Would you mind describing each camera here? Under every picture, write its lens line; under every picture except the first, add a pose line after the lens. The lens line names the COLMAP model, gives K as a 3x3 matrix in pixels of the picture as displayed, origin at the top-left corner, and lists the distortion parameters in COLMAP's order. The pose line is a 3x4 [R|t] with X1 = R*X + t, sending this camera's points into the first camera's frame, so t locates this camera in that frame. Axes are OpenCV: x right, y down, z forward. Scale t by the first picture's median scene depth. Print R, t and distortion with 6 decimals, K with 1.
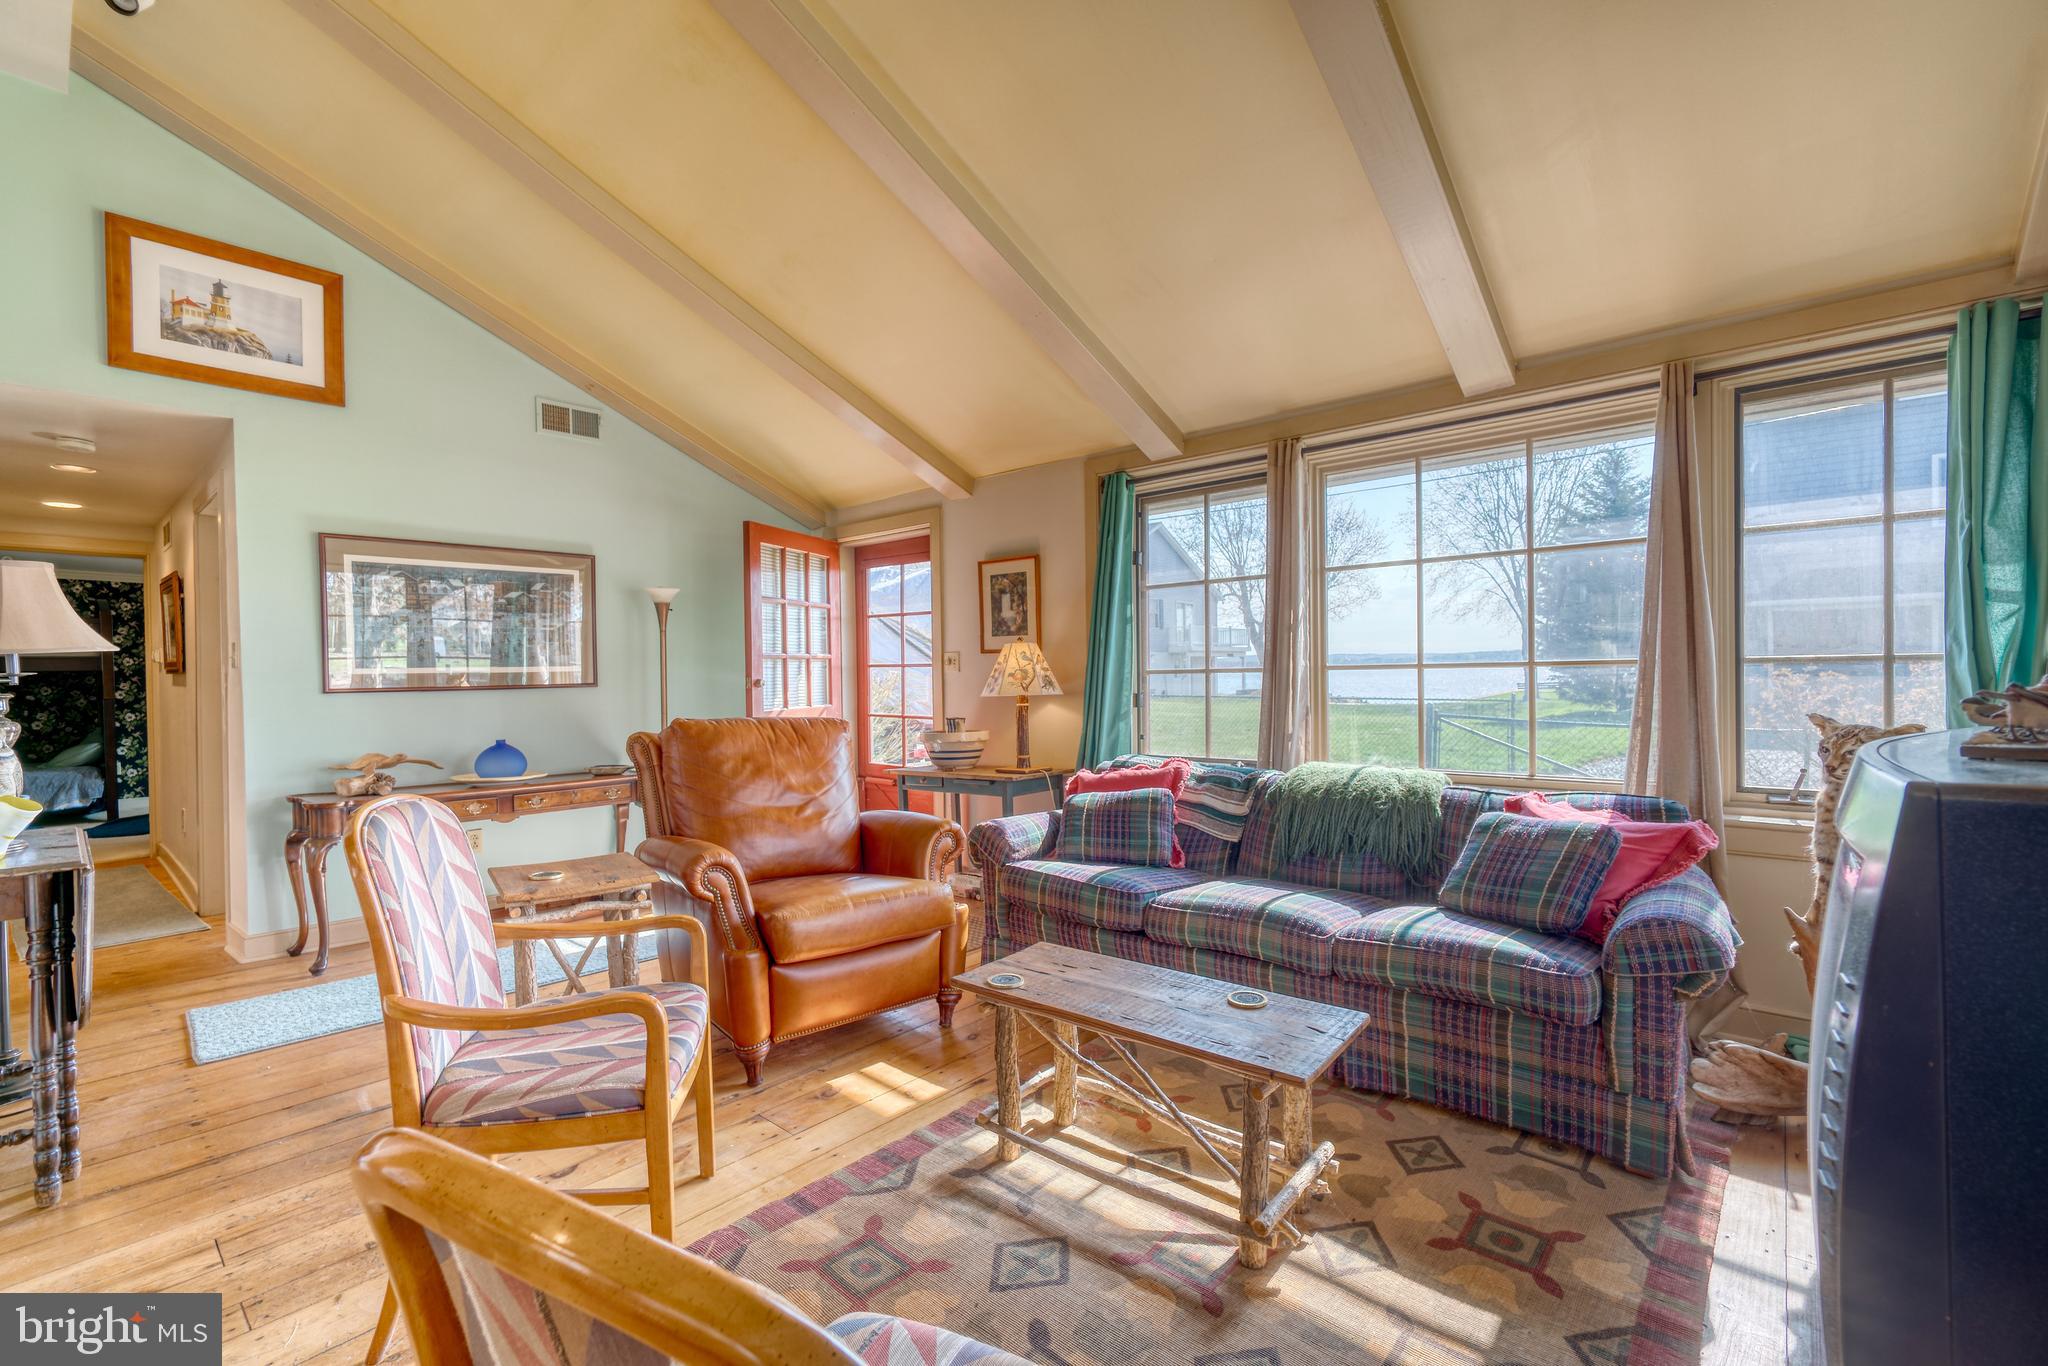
lens RADIAL K [[875.6, 0, 1016.4], [0, 875.6, 682.5], [0, 0, 1]] dist [-0.002309, 0.000170]
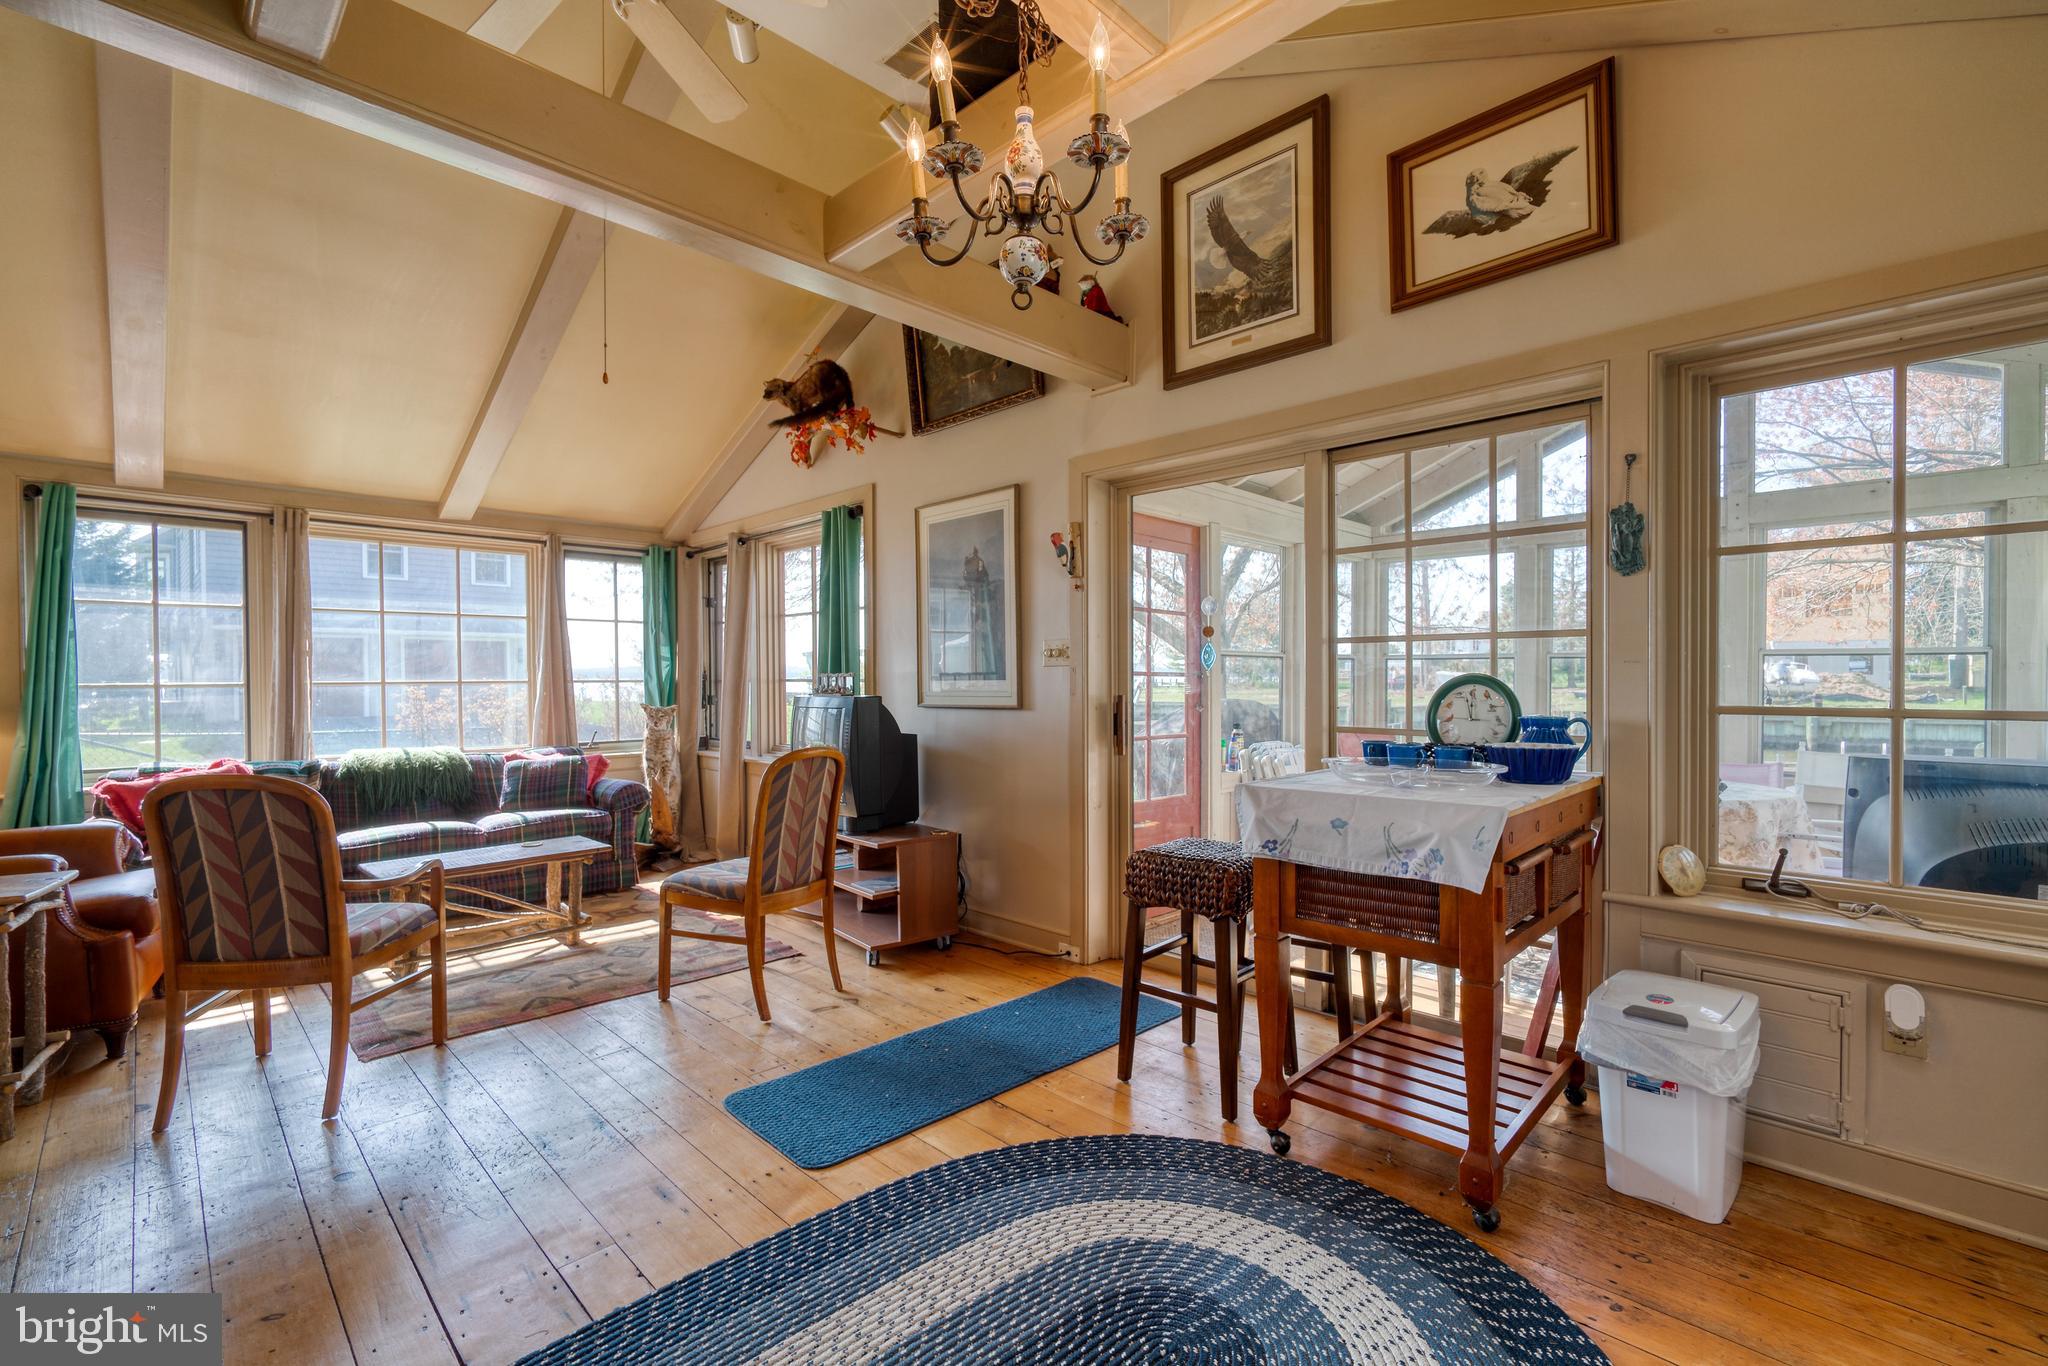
lens RADIAL K [[885.5, 0, 1021.8], [0, 885.5, 683.3], [0, 0, 1]] dist [0.000921, -0.000007]
pose [[0.054748, 0.005767, 0.998484, -1.394063], [0.017035, 0.999832, -0.006709, 0.012570], [-0.998355, 0.017376, 0.054641, -0.215593]]
